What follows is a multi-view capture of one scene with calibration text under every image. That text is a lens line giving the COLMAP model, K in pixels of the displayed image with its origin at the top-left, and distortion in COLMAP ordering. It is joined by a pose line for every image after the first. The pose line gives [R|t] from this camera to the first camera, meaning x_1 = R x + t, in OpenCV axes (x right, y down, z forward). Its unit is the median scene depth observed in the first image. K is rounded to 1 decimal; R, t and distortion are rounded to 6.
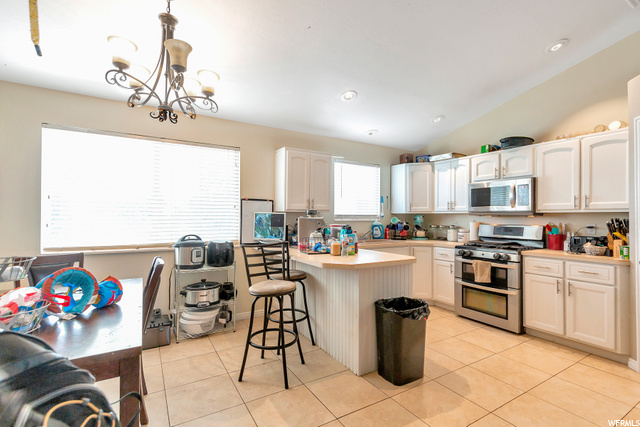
lens RADIAL K [[297.2, 0, 314.9], [0, 297.2, 215.1], [0, 0, 1]] dist [0.004895, 0.000336]
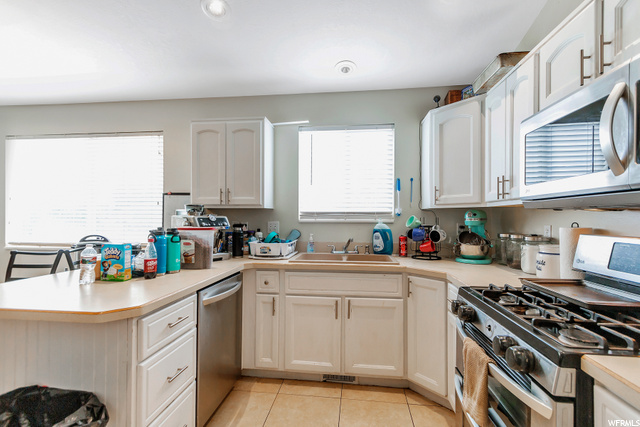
lens RADIAL K [[297.2, 0, 320.8], [0, 297.2, 214.9], [0, 0, 1]] dist [0.004895, 0.000336]
pose [[0.798073, -0.007237, -0.602517, 0.466708], [0.002272, 0.999957, -0.009001, 0.010002], [0.602556, 0.005815, 0.798055, 0.482262]]
